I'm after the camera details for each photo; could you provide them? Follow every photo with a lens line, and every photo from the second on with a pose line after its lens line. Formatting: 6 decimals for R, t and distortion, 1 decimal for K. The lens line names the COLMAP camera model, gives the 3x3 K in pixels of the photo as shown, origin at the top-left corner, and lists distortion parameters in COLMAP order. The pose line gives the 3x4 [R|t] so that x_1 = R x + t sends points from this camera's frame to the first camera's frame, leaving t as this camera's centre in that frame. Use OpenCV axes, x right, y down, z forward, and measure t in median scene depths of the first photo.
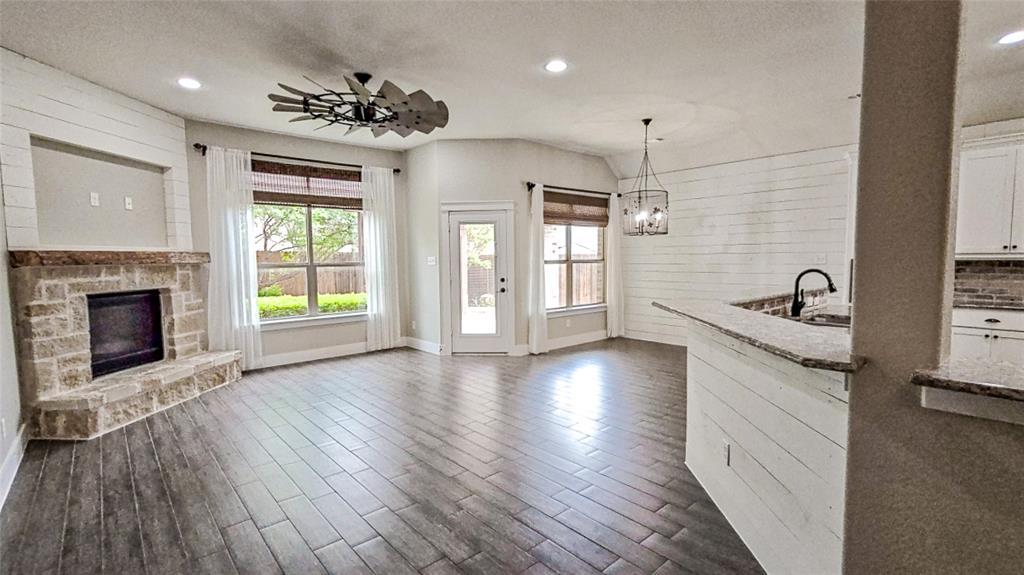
lens RADIAL K [[465.3, 0, 511.1], [0, 465.3, 294.3], [0, 0, 1]] dist [0.000766, 0.000033]
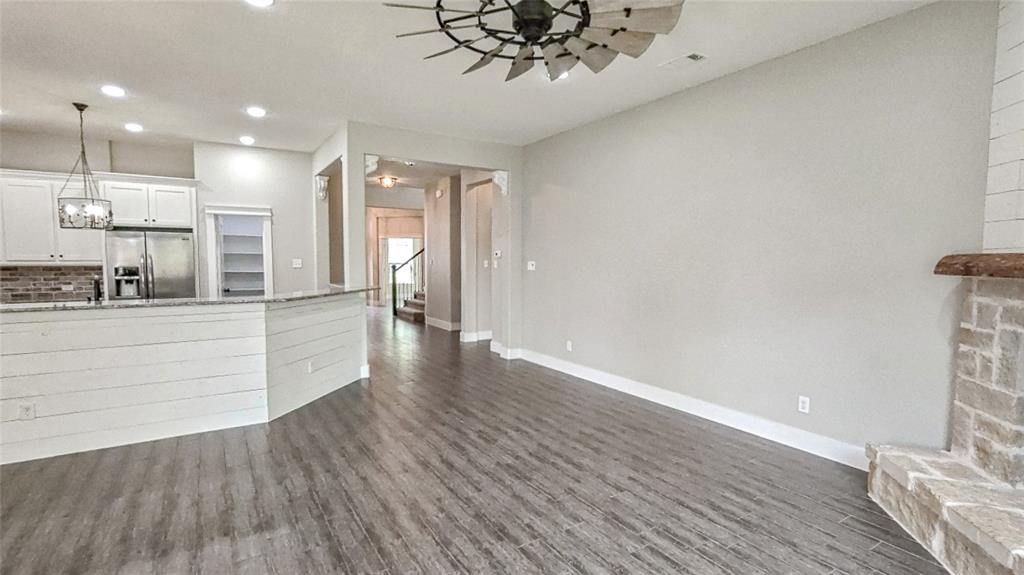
lens RADIAL K [[465.3, 0, 505.7], [0, 465.3, 287.9], [0, 0, 1]] dist [0.000766, 0.000033]
pose [[-0.986626, -0.006575, 0.162866, -0.351896], [0.018114, 0.988574, 0.149645, -0.132227], [-0.161989, 0.150594, -0.975234, 1.491459]]
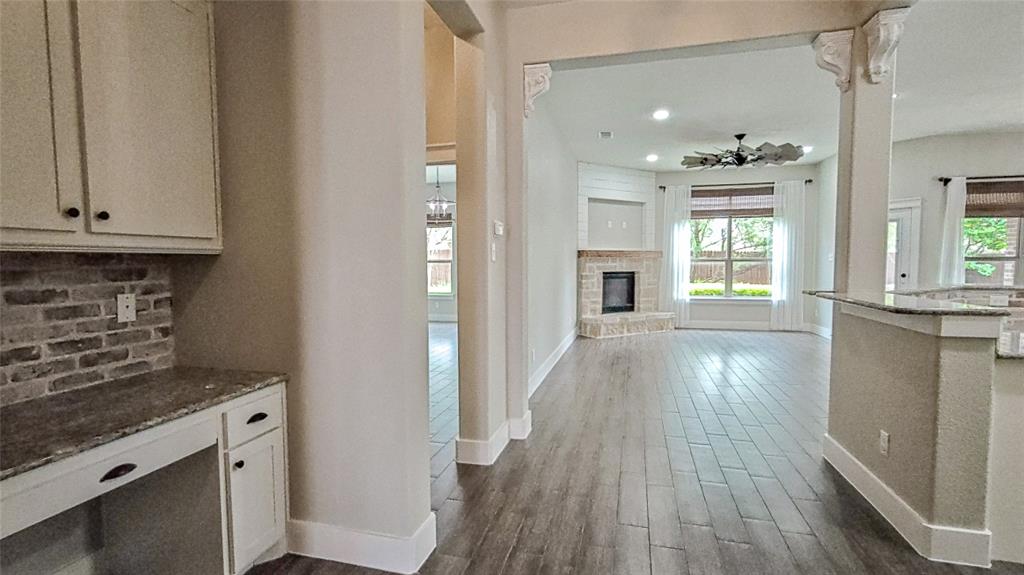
lens RADIAL K [[465.3, 0, 511.4], [0, 465.3, 288.0], [0, 0, 1]] dist [0.000766, 0.000033]
pose [[0.562101, 0.054719, -0.825256, 0.501211], [-0.070411, 0.997353, 0.018172, 0.057805], [0.824066, 0.047892, 0.564466, -0.434290]]
